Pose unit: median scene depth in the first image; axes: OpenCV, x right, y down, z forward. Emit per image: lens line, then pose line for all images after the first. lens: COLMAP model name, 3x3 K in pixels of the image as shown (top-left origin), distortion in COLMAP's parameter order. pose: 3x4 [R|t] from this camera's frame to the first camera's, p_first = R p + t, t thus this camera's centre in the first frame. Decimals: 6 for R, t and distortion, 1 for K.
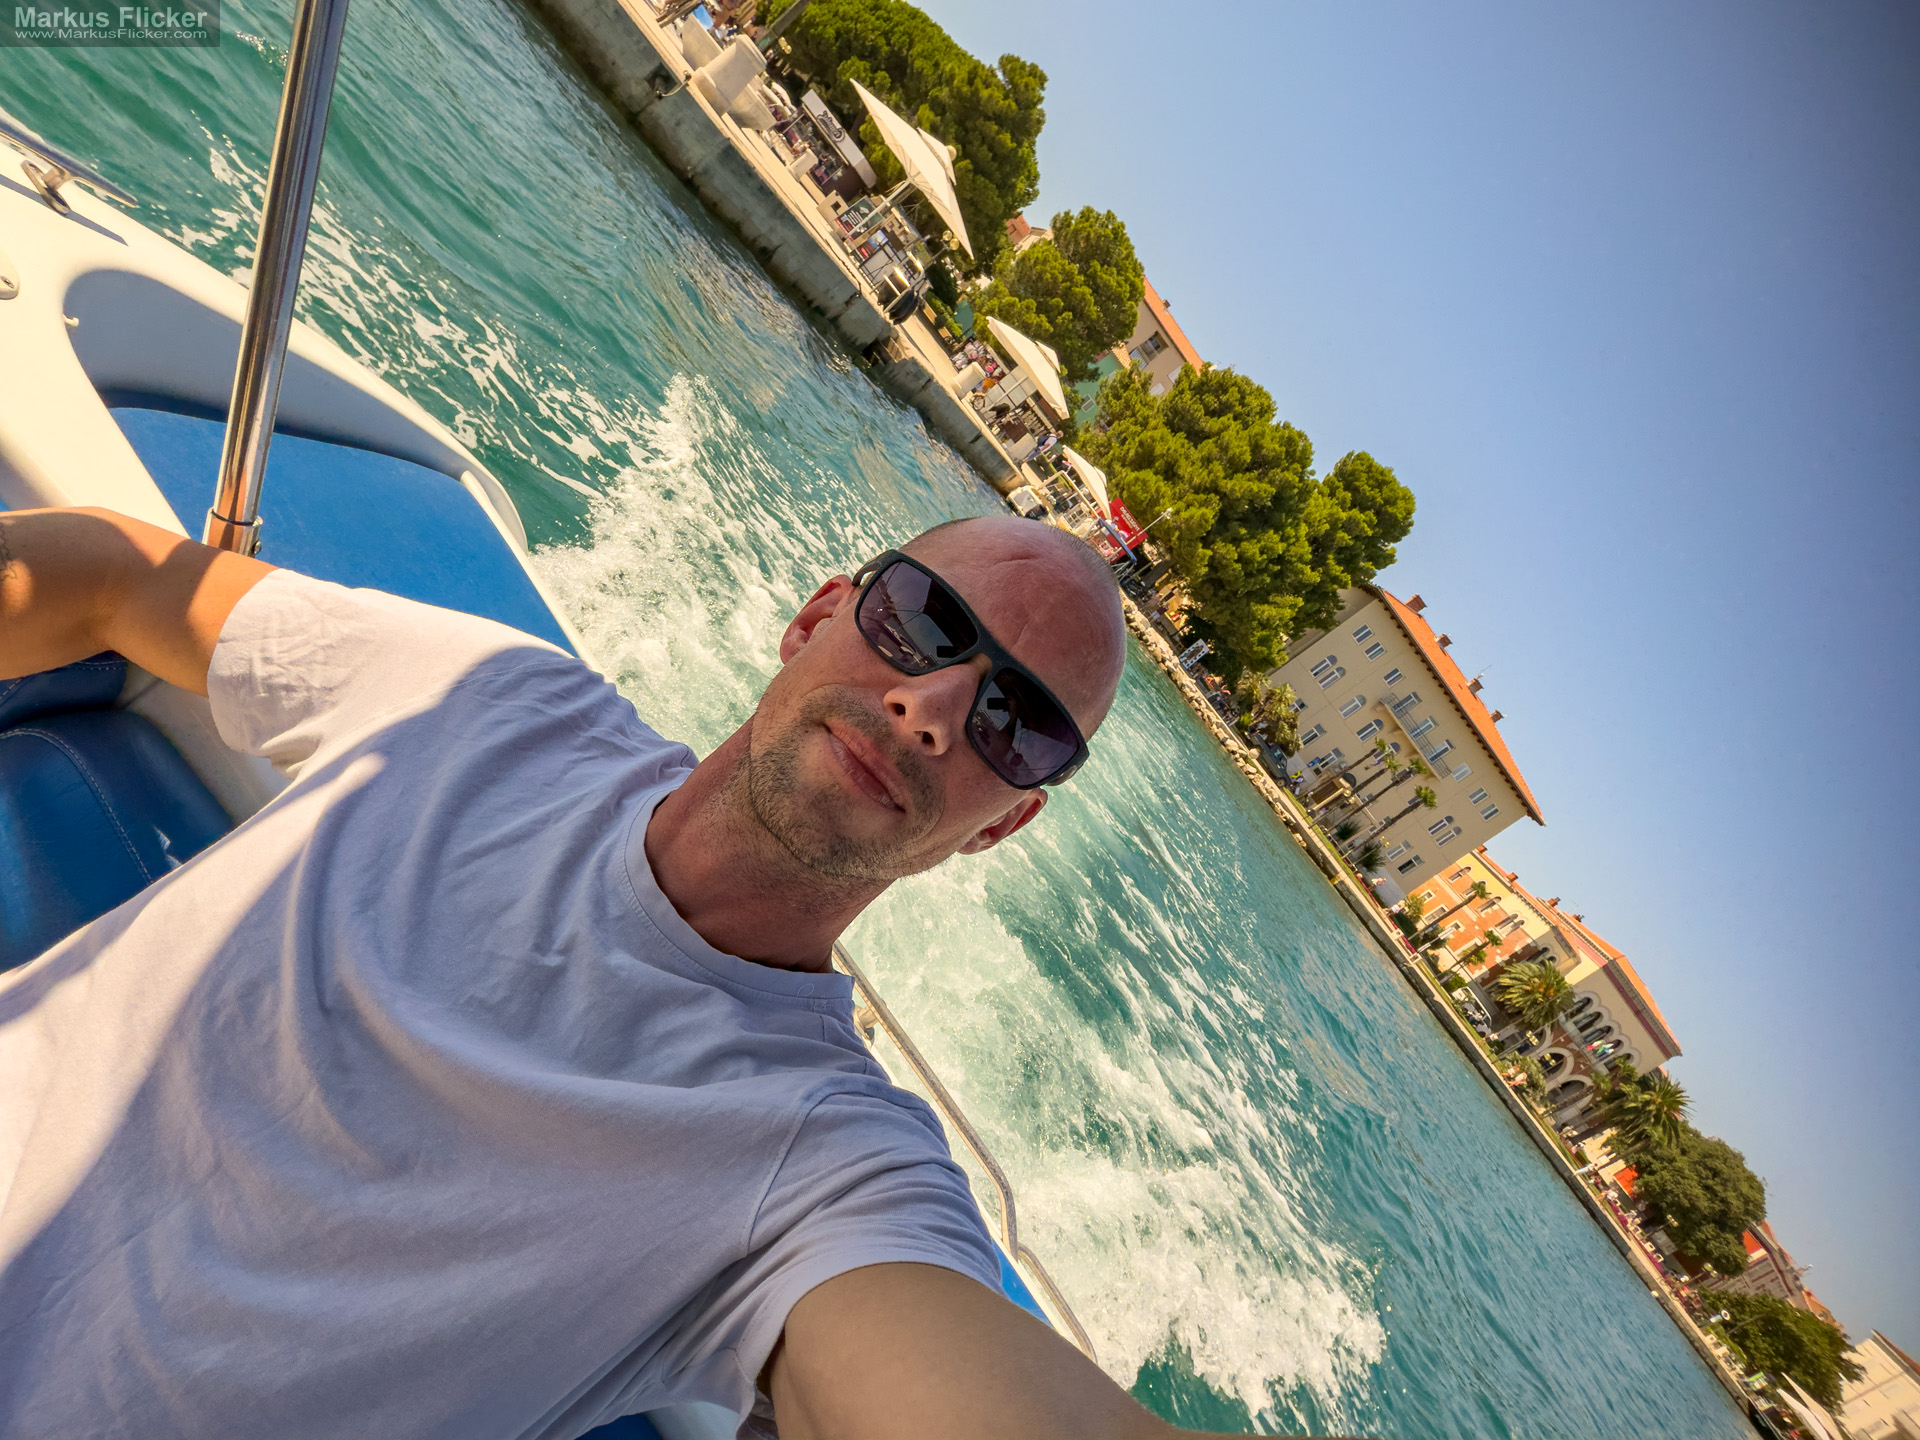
lens RADIAL K [[1073.5, 0, 960.0], [0, 1073.5, 720.0], [0, 0, 1]] dist [-0.007539, 0.000469]
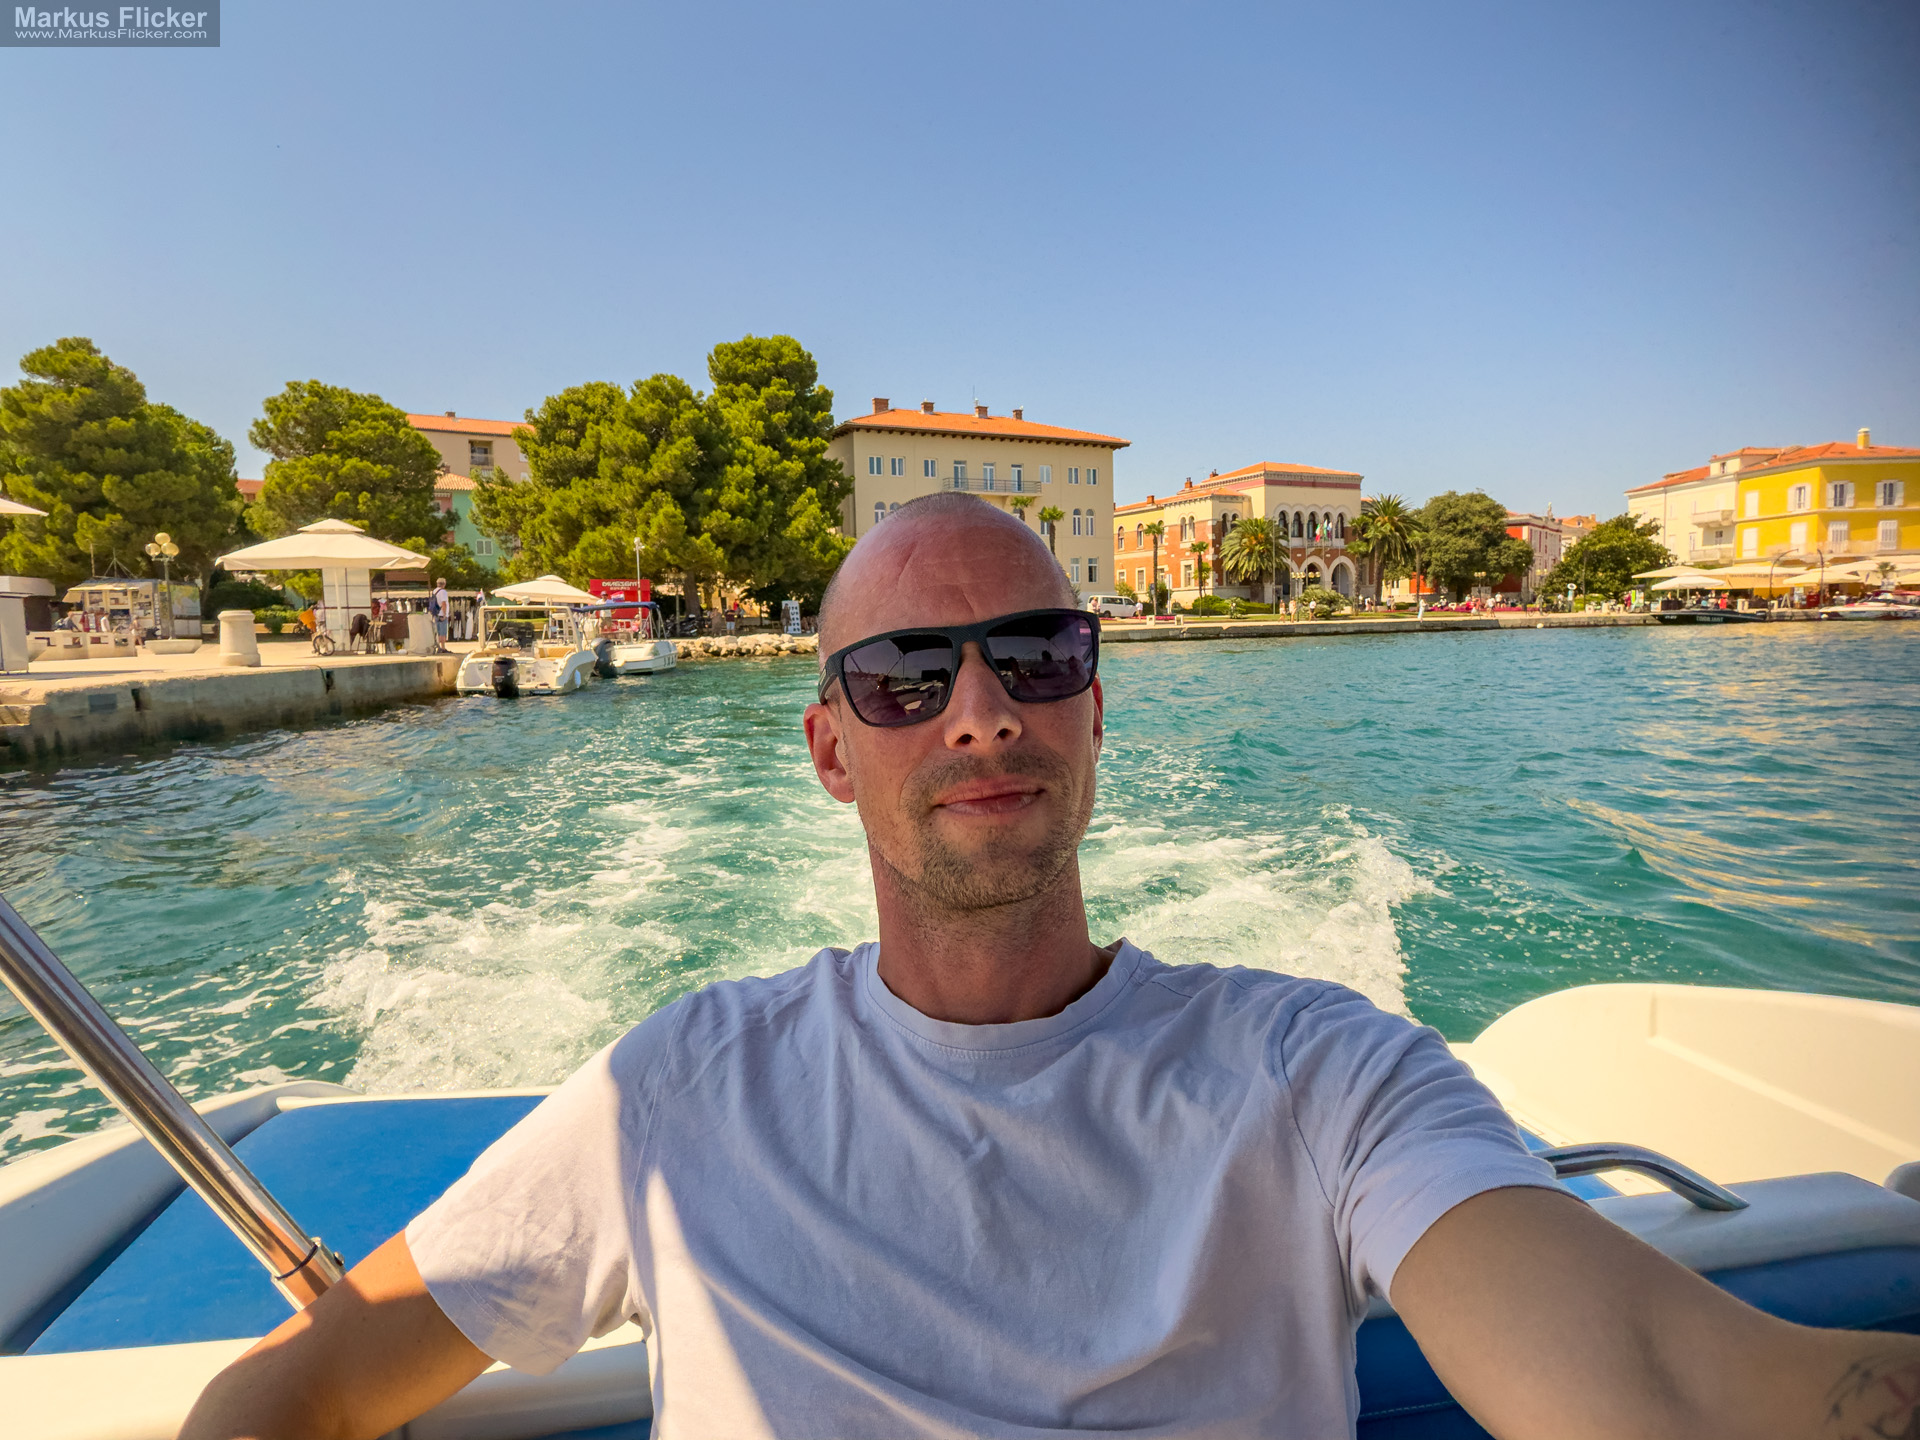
lens RADIAL K [[1073.5, 0, 960.0], [0, 1073.5, 720.0], [0, 0, 1]] dist [-0.007539, 0.000469]
pose [[0.539860, -0.810737, 0.226401, 0.018792], [0.810149, 0.573453, 0.121699, -0.006553], [-0.228496, 0.117718, 0.966402, 0.098700]]
